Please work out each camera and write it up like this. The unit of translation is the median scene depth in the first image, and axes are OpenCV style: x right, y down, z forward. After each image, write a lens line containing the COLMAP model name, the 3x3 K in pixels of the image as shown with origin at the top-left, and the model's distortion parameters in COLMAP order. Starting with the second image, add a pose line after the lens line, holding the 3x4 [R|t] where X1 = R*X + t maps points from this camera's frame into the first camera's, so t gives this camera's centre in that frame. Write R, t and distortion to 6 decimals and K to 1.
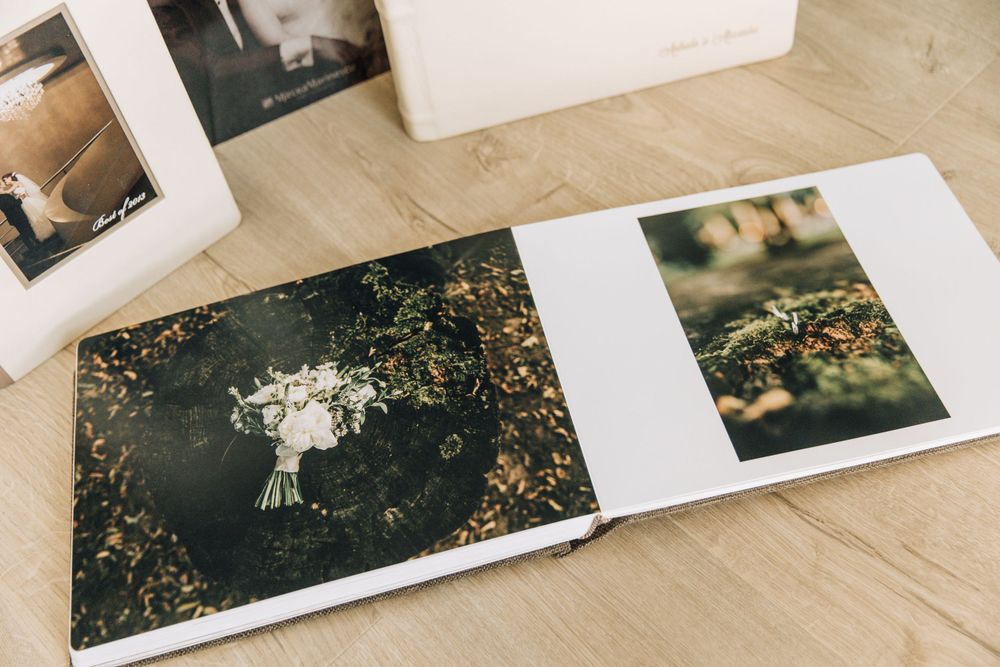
lens RADIAL K [[1101.8, 0, 500.0], [0, 1101.8, 333.5], [0, 0, 1]] dist [0.005124, -0.001321]
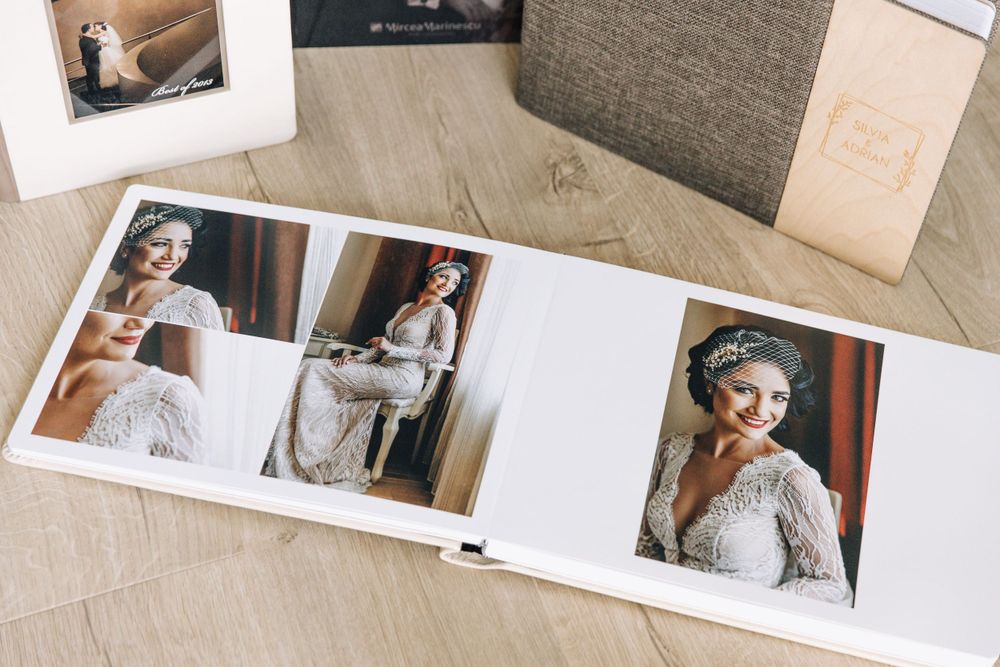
lens RADIAL K [[1917.1, 0, 500.0], [0, 1917.1, 333.5], [0, 0, 1]] dist [-0.031335, -0.047786]
pose [[0.906337, 0.406092, -0.116803, 0.202078], [-0.406634, 0.913367, 0.020230, -0.058638], [0.114899, 0.029161, 0.992949, -0.662032]]
